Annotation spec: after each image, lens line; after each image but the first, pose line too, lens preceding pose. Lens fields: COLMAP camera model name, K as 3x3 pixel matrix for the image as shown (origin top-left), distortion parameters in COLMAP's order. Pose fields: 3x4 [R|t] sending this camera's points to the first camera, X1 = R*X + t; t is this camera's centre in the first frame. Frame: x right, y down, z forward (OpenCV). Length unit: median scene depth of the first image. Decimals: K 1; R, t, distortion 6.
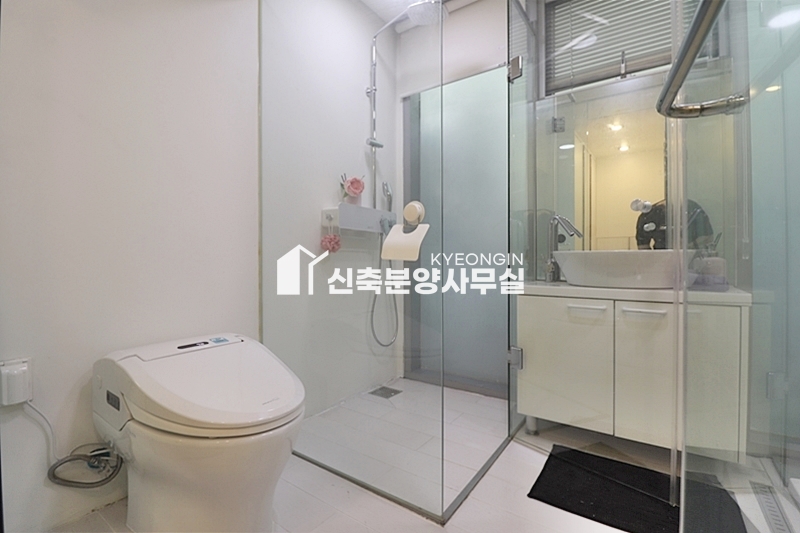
lens RADIAL K [[372.3, 0, 400.3], [0, 372.3, 259.5], [0, 0, 1]] dist [-0.007686, -0.007624]
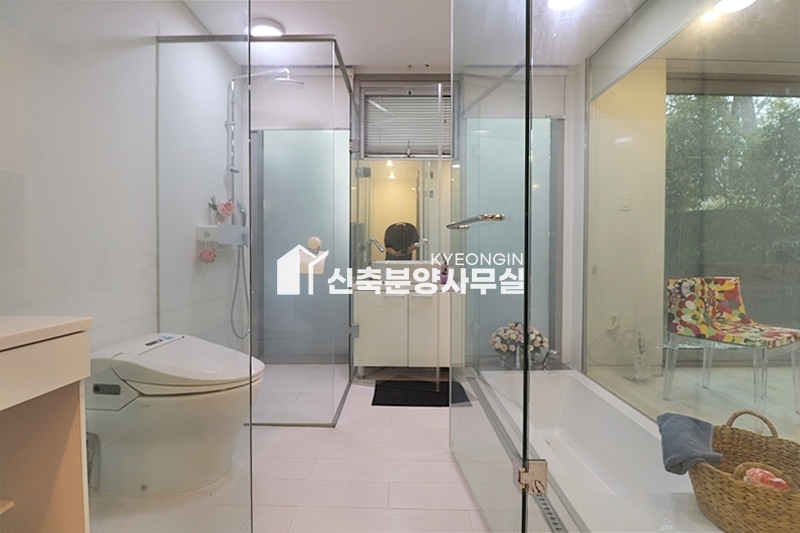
lens RADIAL K [[372.3, 0, 399.1], [0, 372.3, 264.4], [0, 0, 1]] dist [-0.007686, -0.007624]
pose [[0.824672, -0.013935, 0.565440, -0.407546], [-0.002542, 0.999595, 0.028342, -0.057654], [-0.565606, -0.024810, 0.824302, -0.386204]]
